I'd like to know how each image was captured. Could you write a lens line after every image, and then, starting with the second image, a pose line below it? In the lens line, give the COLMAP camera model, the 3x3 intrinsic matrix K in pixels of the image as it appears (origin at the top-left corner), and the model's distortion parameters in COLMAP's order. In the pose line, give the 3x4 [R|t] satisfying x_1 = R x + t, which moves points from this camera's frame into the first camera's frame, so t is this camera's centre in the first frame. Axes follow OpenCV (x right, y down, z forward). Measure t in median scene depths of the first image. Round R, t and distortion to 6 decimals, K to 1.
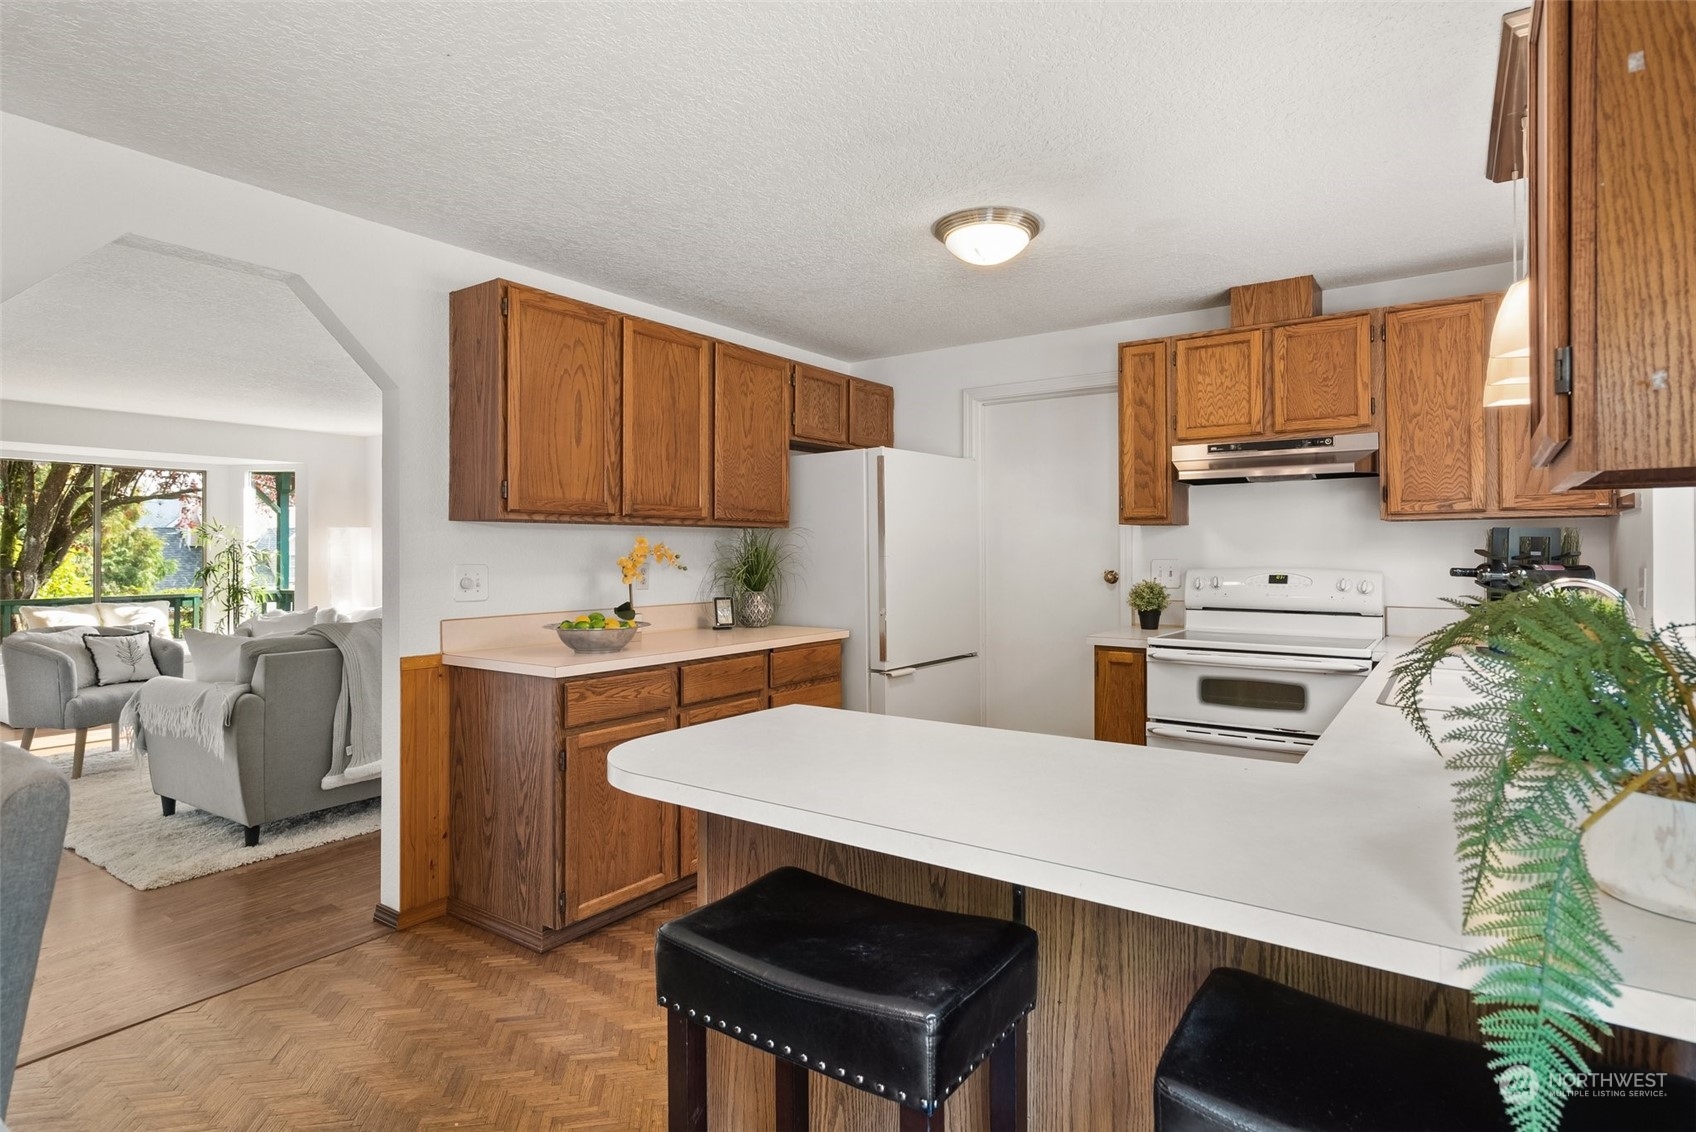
lens RADIAL K [[881.0, 0, 849.0], [0, 881.0, 550.9], [0, 0, 1]] dist [-0.000165, 0.000068]
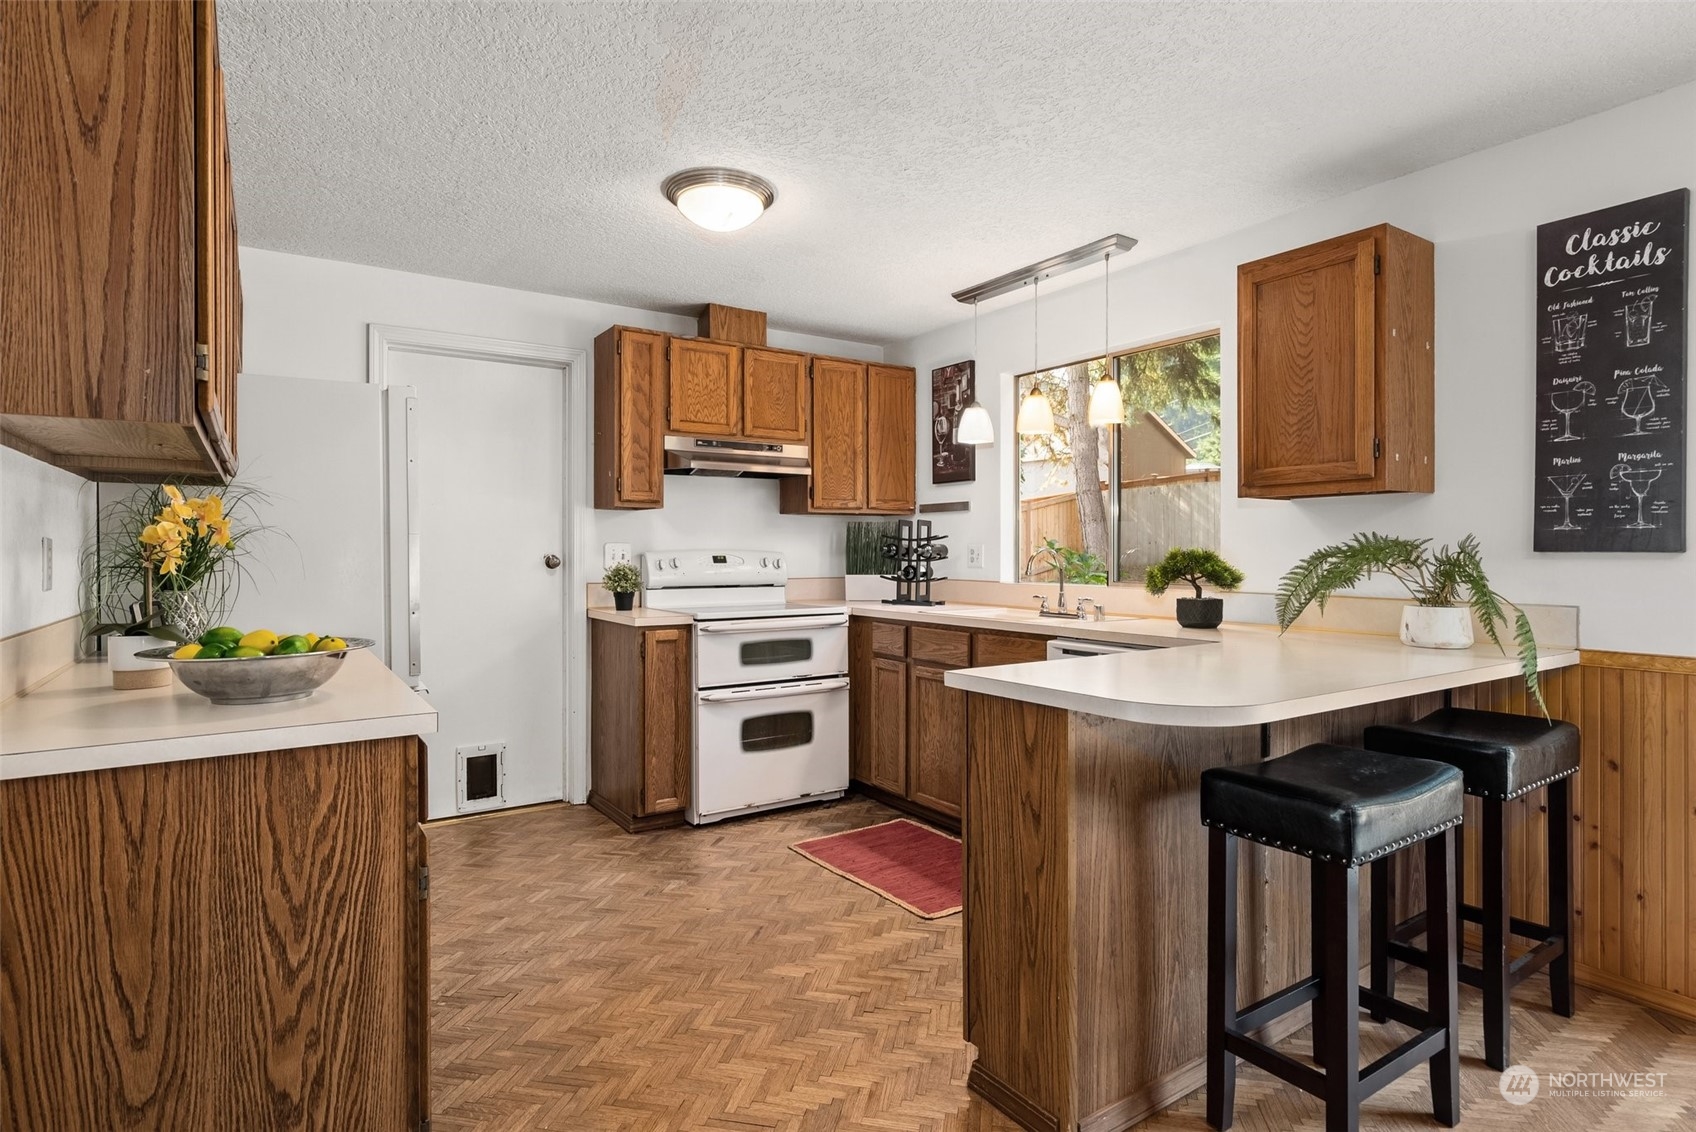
lens RADIAL K [[883.8, 0, 843.2], [0, 883.8, 556.5], [0, 0, 1]] dist [0.000533, 0.000468]
pose [[0.362052, -0.004128, 0.932149, -0.589622], [0.000404, 0.999991, 0.004272, 0.024924], [-0.932158, -0.001170, 0.362050, 0.439182]]
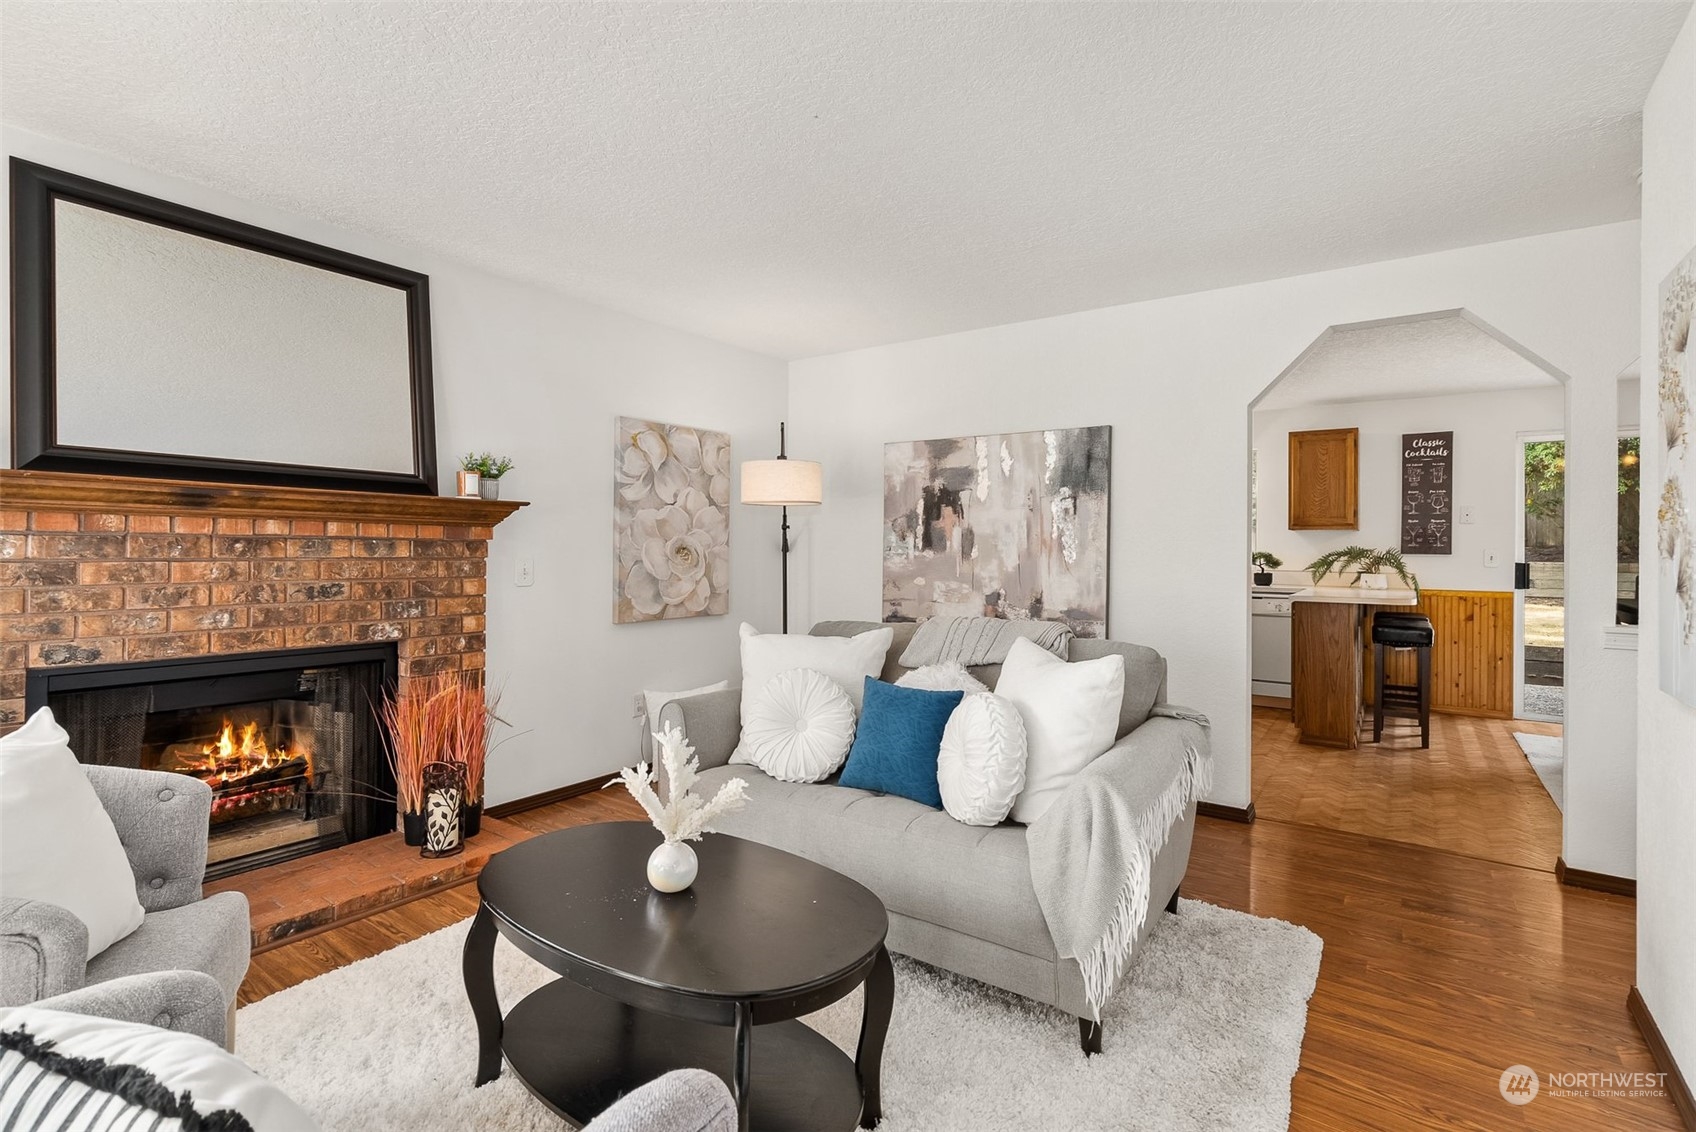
lens RADIAL K [[779.3, 0, 852.8], [0, 779.3, 550.1], [0, 0, 1]] dist [-0.004382, -0.000288]
pose [[0.007358, -0.000759, 0.999973, -1.786106], [-0.010008, 0.999950, 0.000832, 0.027775], [-0.999923, -0.010014, 0.007350, 1.748790]]
